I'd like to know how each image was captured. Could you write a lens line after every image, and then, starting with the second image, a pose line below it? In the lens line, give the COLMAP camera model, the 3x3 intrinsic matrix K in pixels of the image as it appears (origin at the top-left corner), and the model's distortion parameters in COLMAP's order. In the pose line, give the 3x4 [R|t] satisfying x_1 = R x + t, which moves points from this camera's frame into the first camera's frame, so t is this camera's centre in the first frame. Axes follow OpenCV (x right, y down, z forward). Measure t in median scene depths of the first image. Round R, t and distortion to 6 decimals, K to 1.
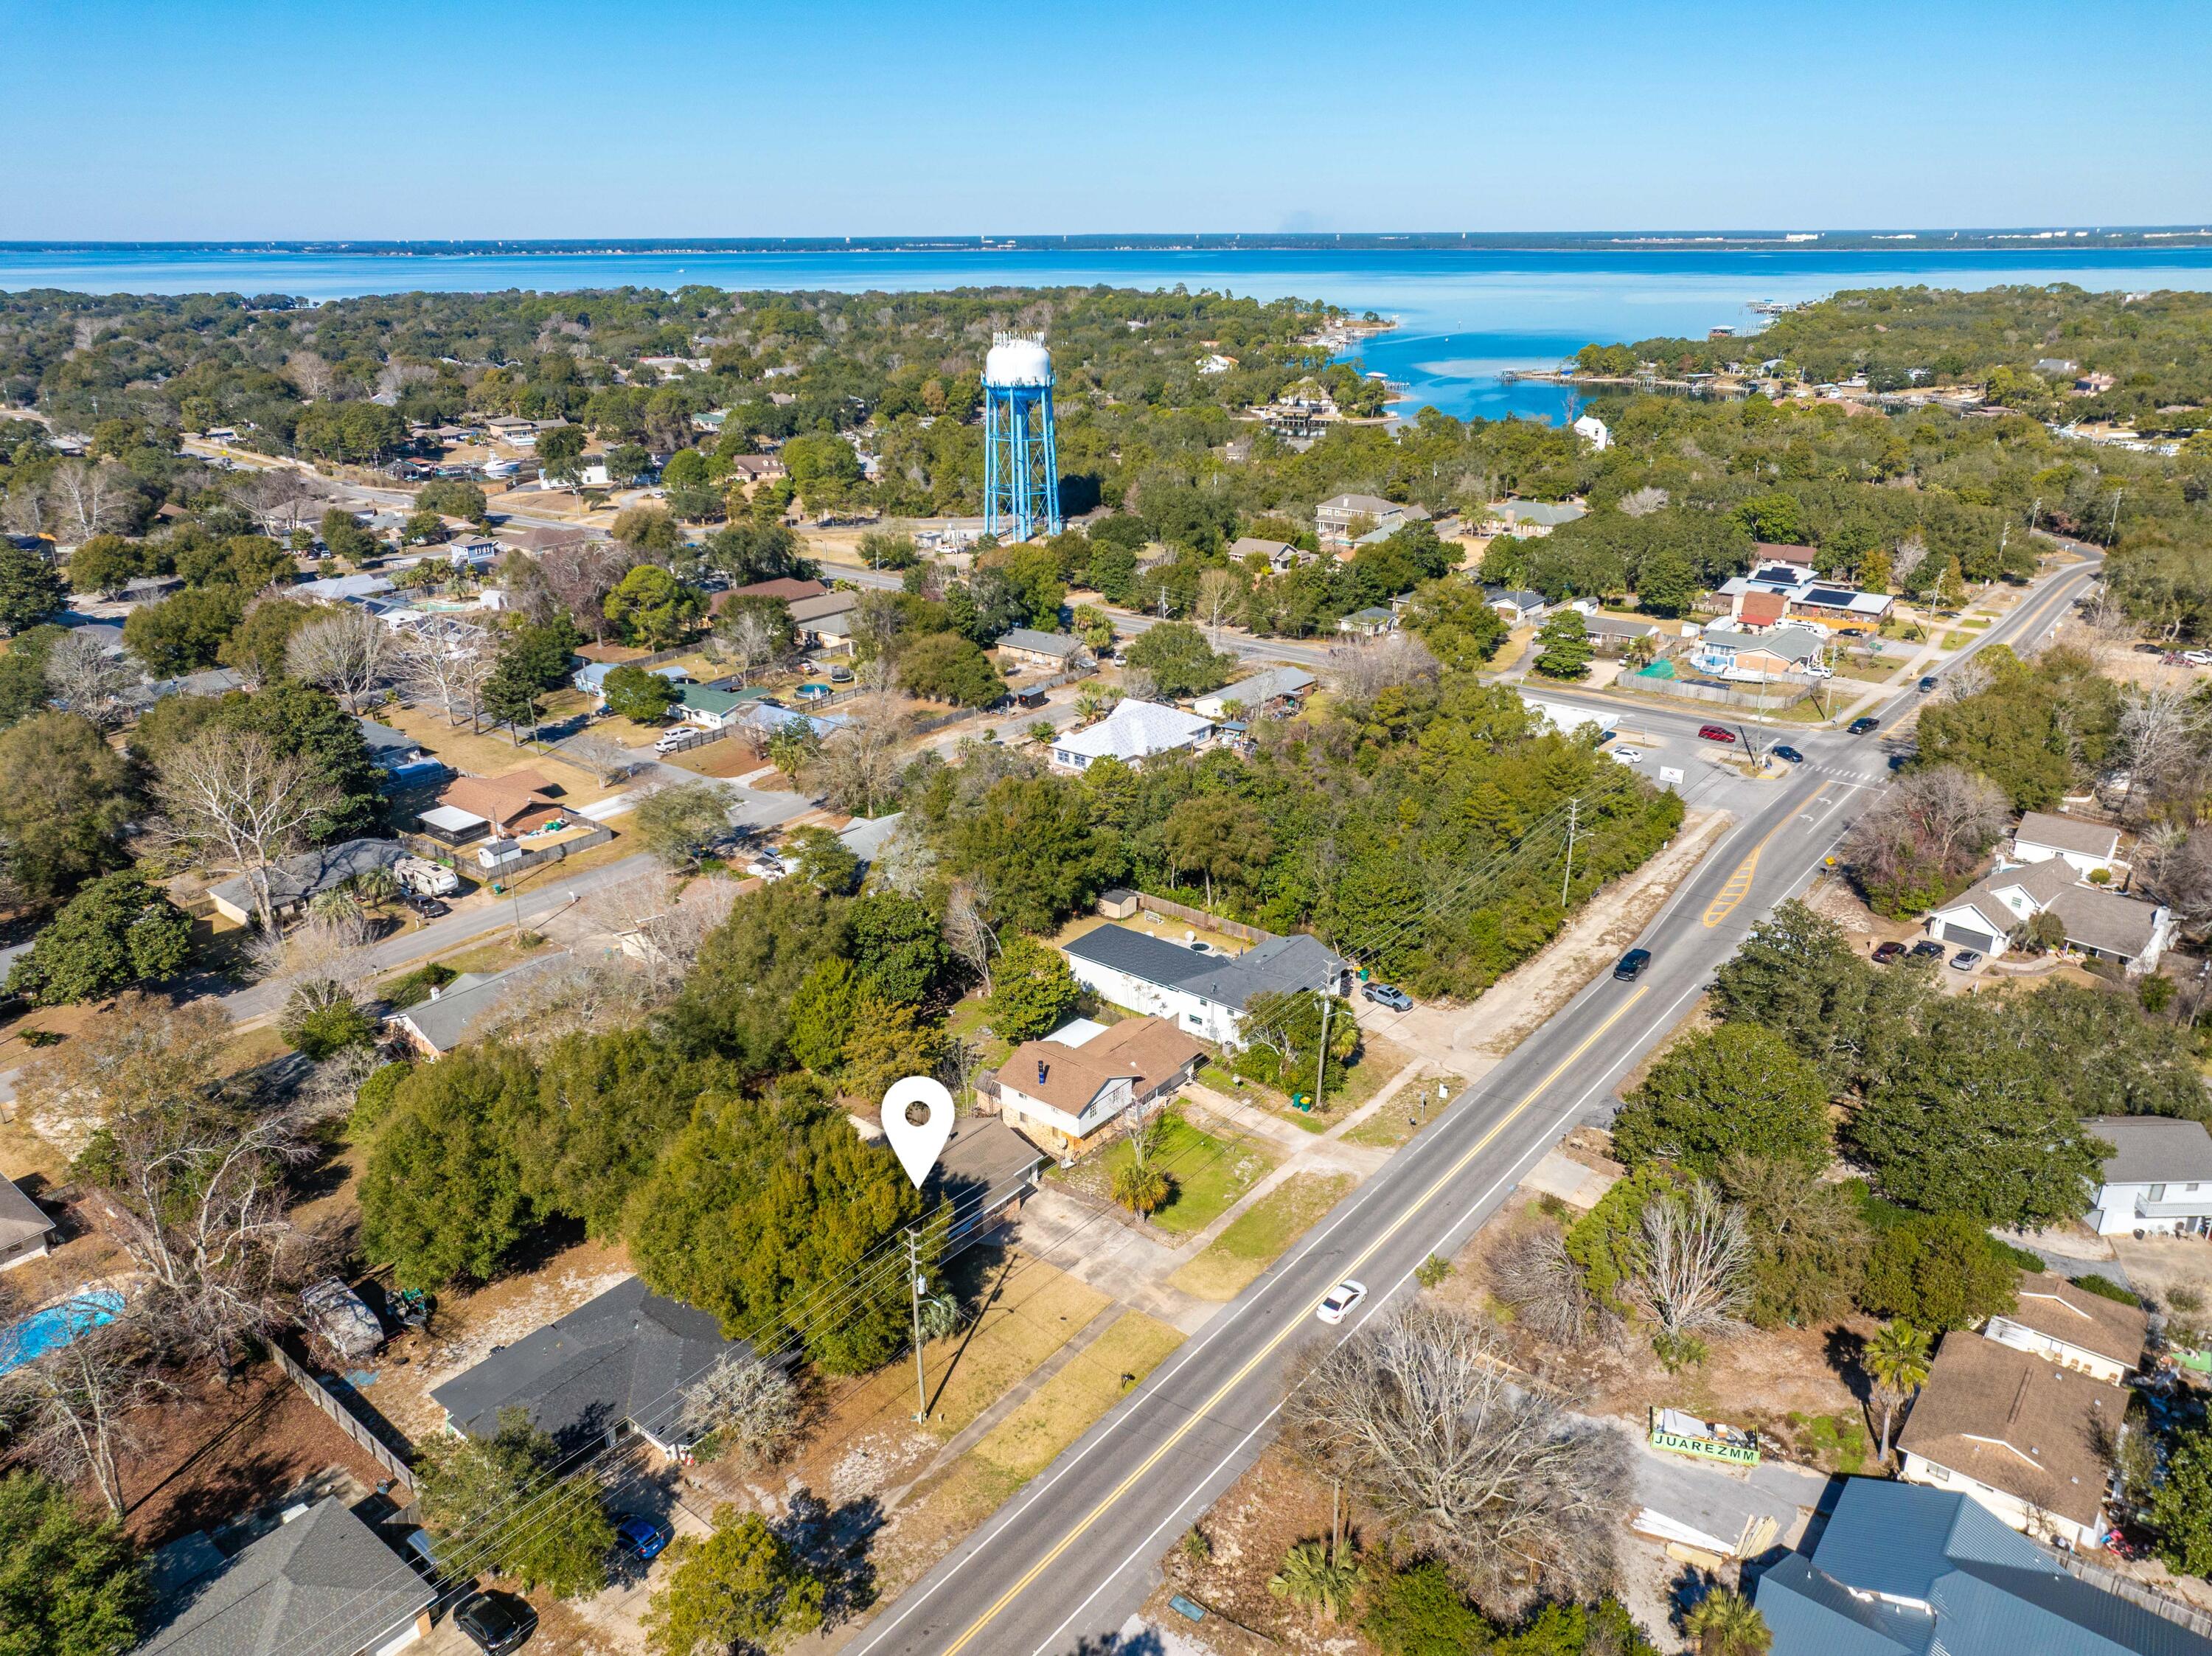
lens RADIAL K [[1534.8, 0, 1109.6], [0, 1534.8, 829.6], [0, 0, 1]] dist [0.001175, 0.000393]
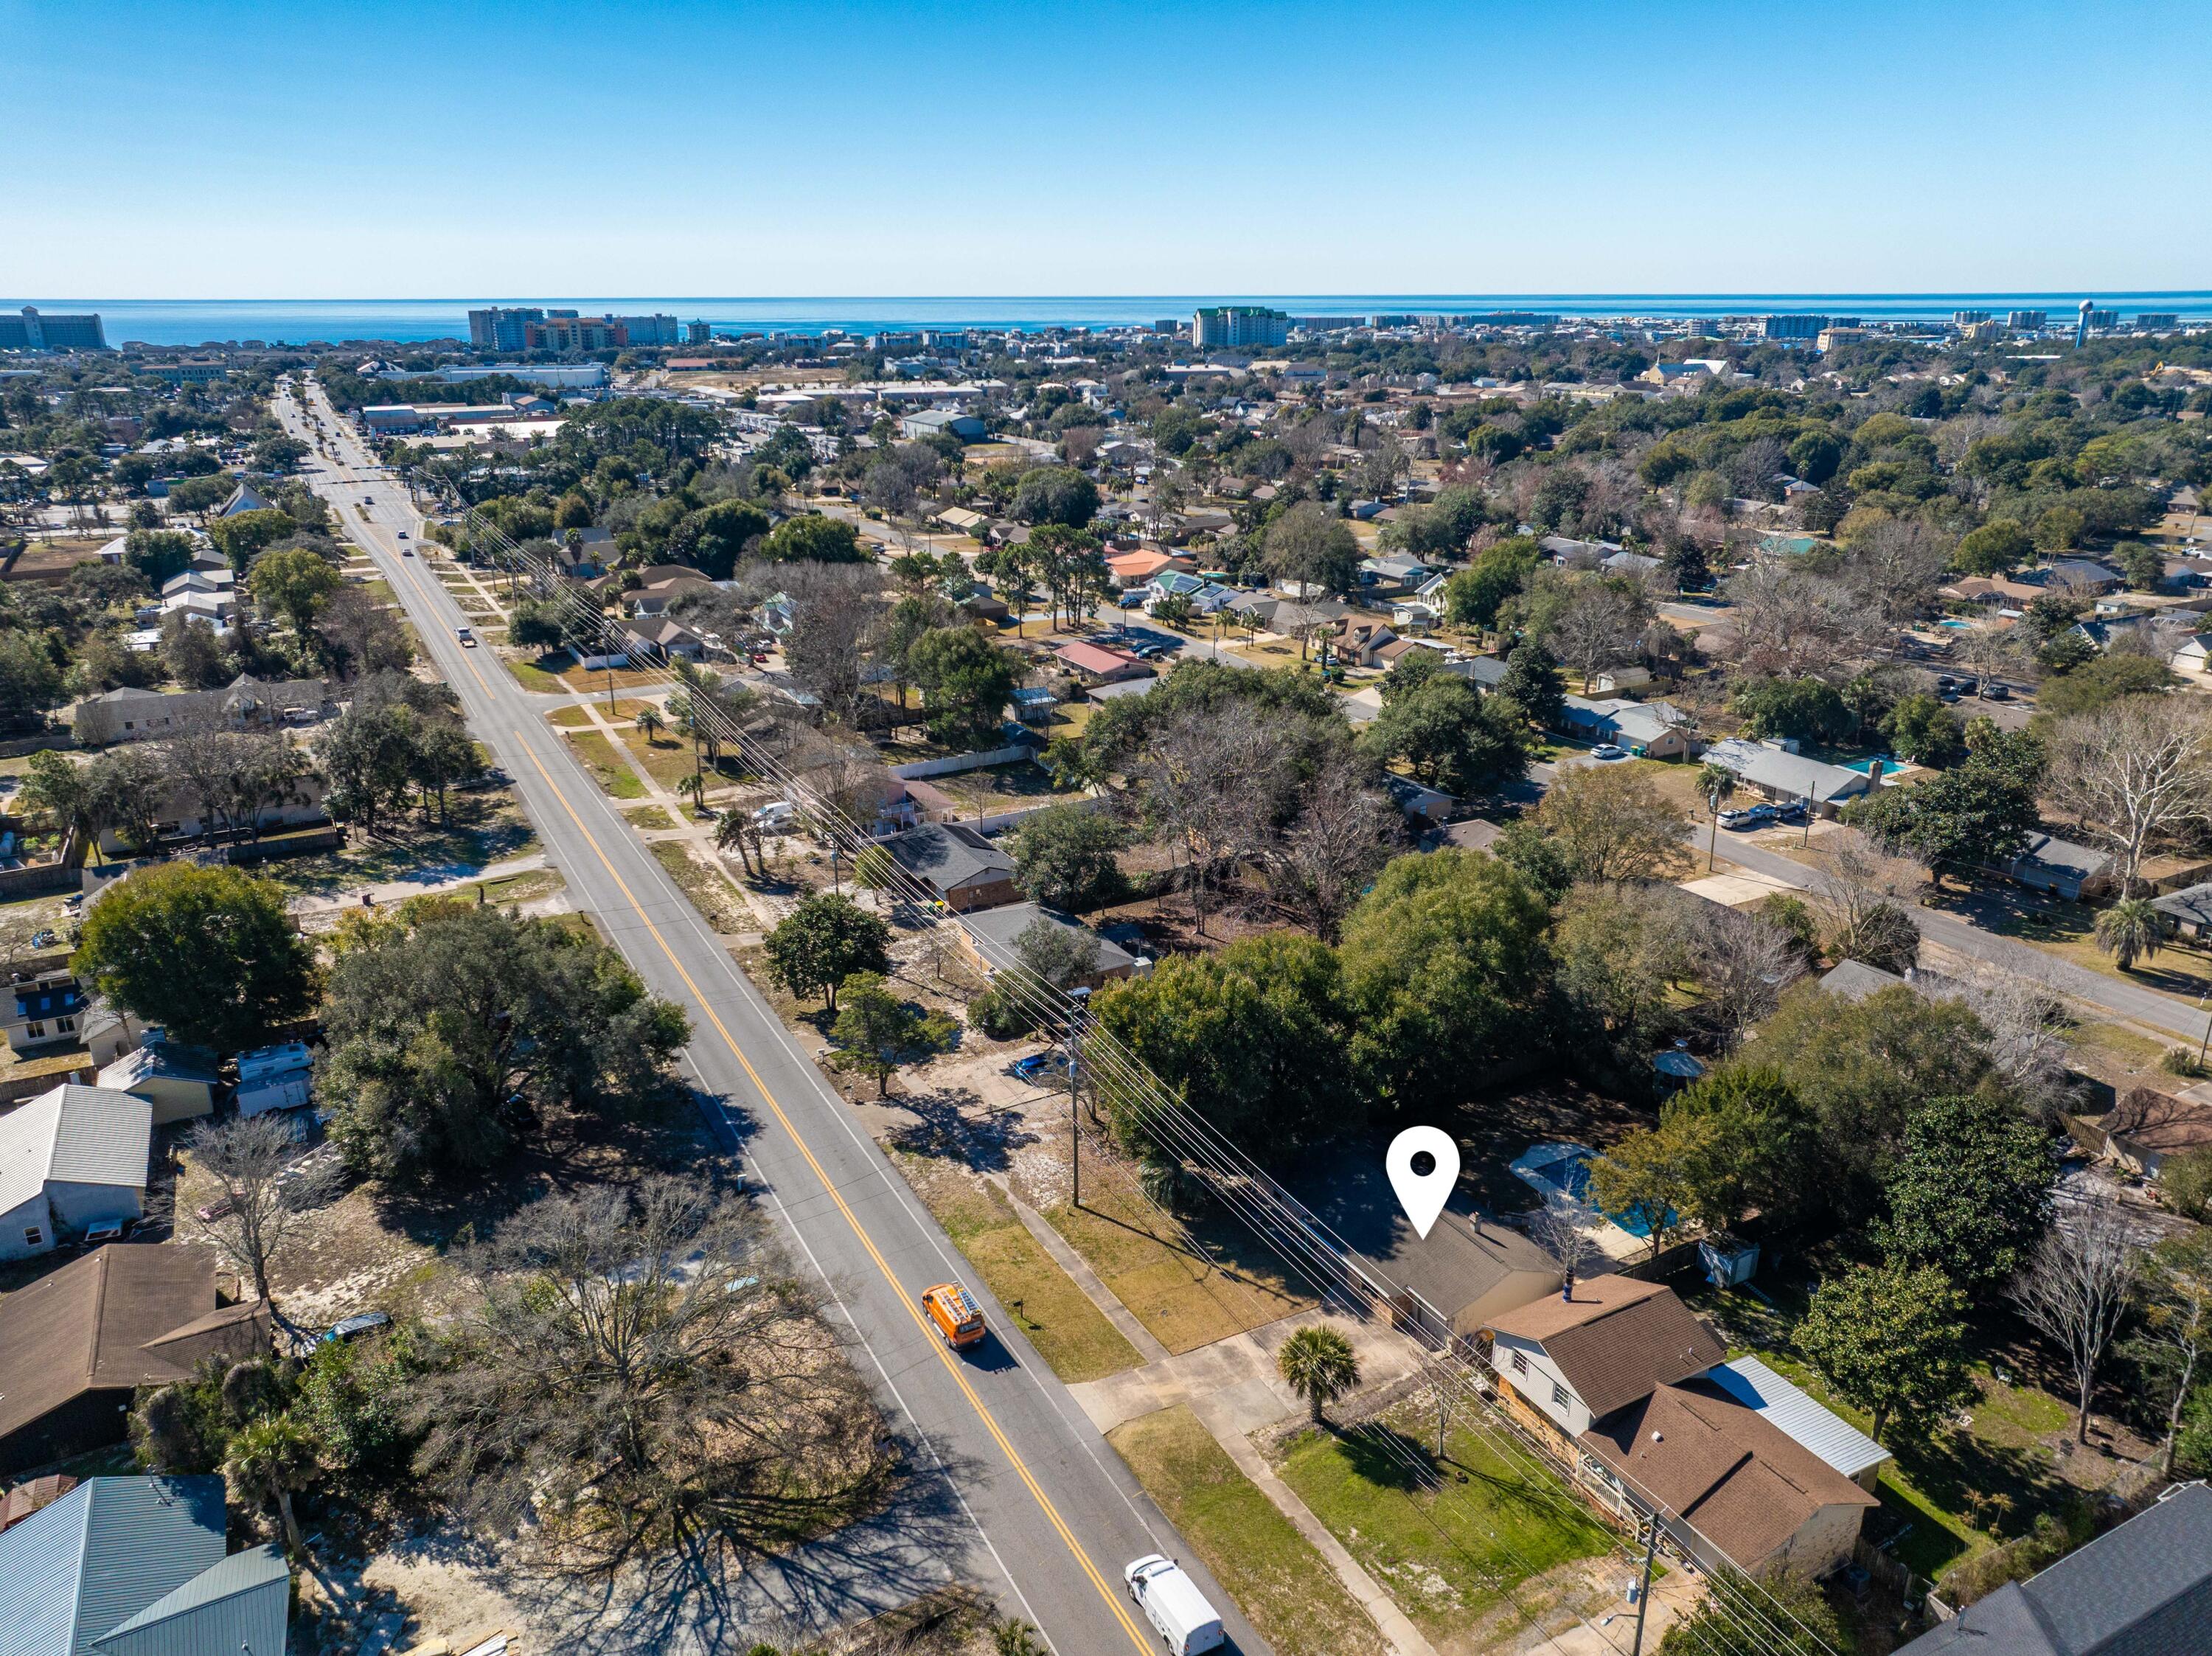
lens RADIAL K [[1536.8, 0, 1109.2], [0, 1536.8, 831.6], [0, 0, 1]] dist [0.006342, -0.002581]
pose [[-0.383786, 0.310705, -0.869581, 0.282541], [-0.326579, 0.835166, 0.442543, -0.120066], [0.863744, 0.453829, -0.219055, 0.457467]]
